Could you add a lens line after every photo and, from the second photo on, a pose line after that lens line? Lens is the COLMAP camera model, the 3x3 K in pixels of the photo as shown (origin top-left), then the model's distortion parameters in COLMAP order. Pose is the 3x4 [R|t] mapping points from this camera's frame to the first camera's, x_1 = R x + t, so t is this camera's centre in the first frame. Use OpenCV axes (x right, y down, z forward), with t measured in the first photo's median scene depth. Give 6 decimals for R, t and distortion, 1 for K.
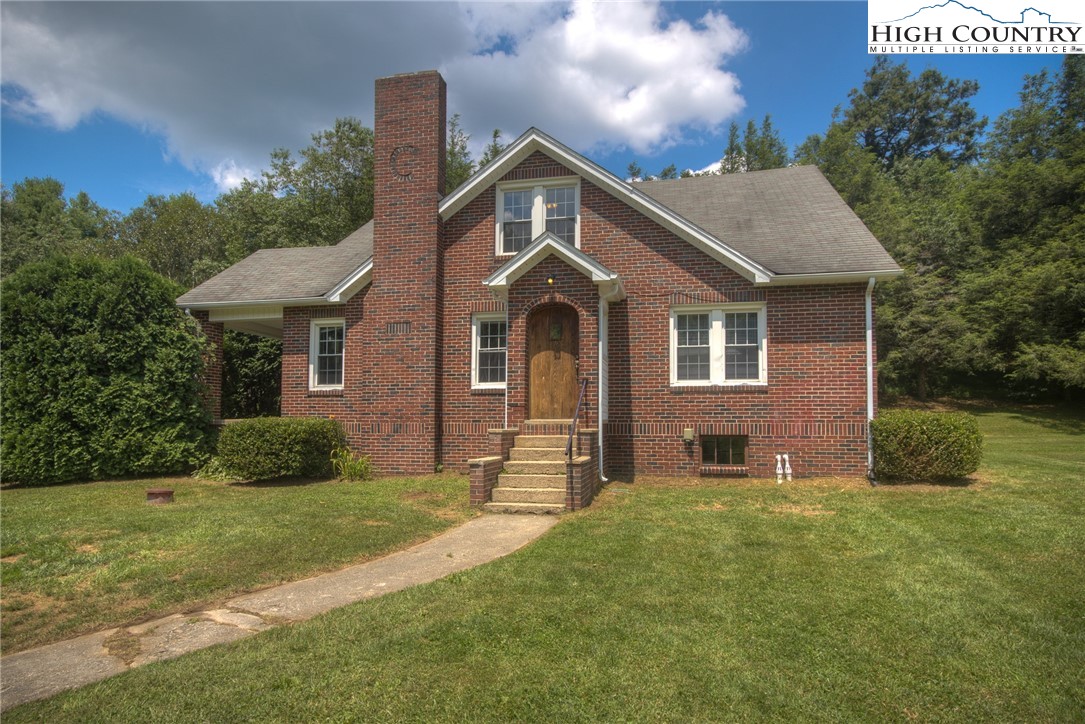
lens RADIAL K [[618.0, 0, 544.5], [0, 618.0, 398.1], [0, 0, 1]] dist [-0.004429, 0.000605]
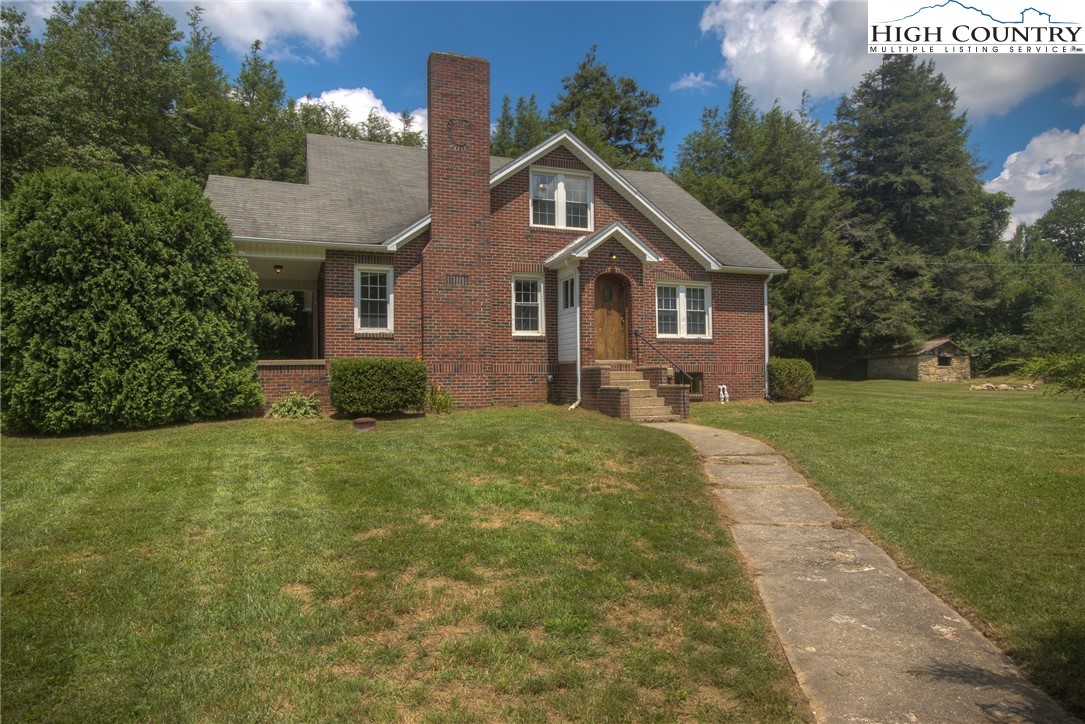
lens RADIAL K [[696.3, 0, 542.5], [0, 696.3, 362.0], [0, 0, 1]] dist [-0.003446, -0.000679]
pose [[0.839939, 0.007529, 0.542628, -0.845421], [-0.014727, 0.999852, 0.008923, 0.024581], [-0.542481, -0.015486, 0.839925, -0.172820]]
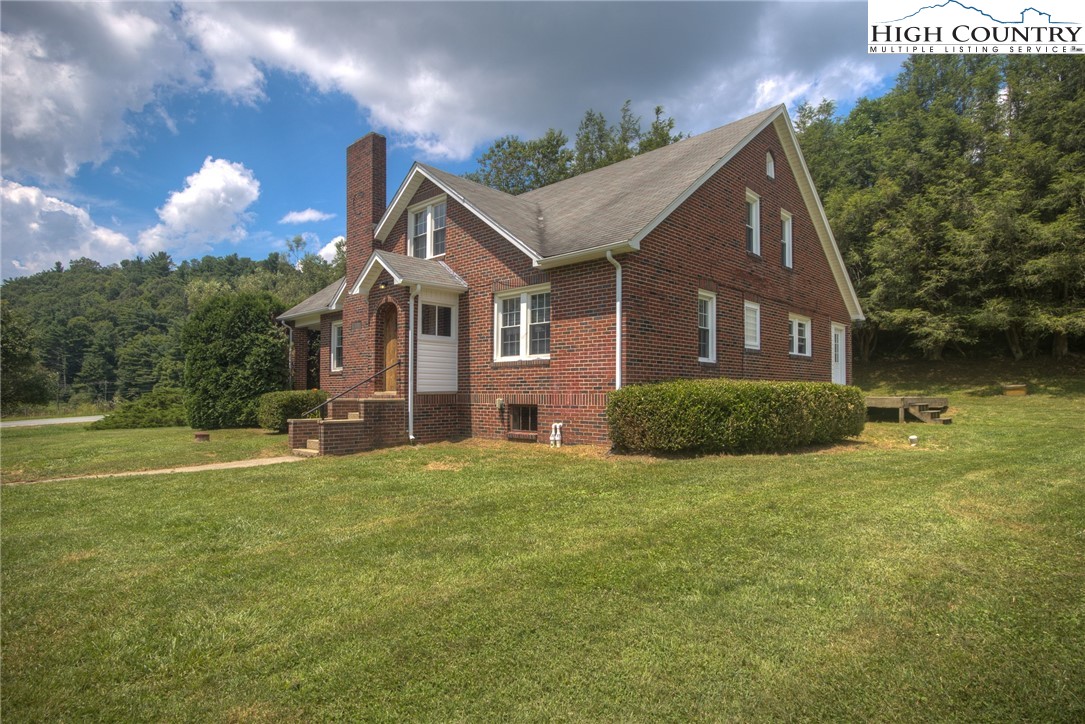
lens RADIAL K [[599.4, 0, 511.7], [0, 599.4, 378.0], [0, 0, 1]] dist [-0.001286, 0.000118]
pose [[0.829249, -0.016867, -0.558624, 0.853188], [0.027452, 0.999567, 0.010571, -0.000444], [0.558204, -0.024101, 0.829354, 0.077259]]
